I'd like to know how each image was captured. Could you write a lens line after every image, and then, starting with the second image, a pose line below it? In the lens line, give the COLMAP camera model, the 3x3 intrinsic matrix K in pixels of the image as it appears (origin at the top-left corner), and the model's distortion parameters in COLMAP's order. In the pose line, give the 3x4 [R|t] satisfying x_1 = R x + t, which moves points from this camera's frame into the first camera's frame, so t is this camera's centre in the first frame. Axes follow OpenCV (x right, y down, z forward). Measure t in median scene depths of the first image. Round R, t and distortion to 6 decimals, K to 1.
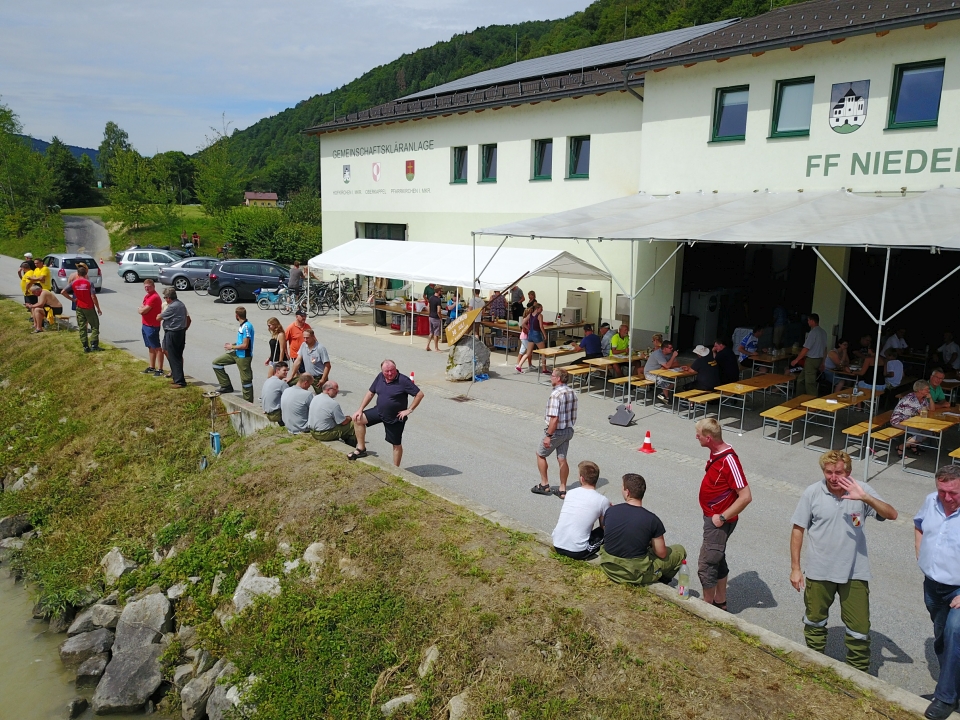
lens RADIAL K [[732.9, 0, 479.5], [0, 732.9, 356.1], [0, 0, 1]] dist [0.009476, -0.007185]
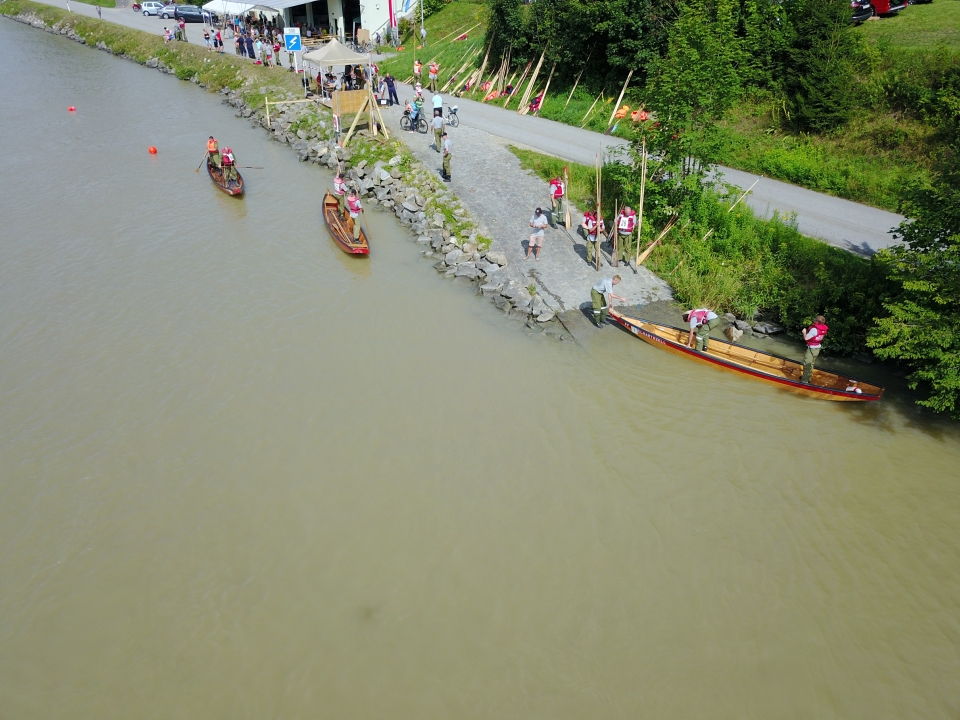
lens RADIAL K [[732.9, 0, 483.9], [0, 732.9, 345.3], [0, 0, 1]] dist [0.009476, -0.007185]
pose [[0.998921, 0.009010, -0.045569, 1.774767], [0.005561, 0.950760, 0.309877, 0.438536], [0.046117, -0.309796, 0.949684, -3.728526]]
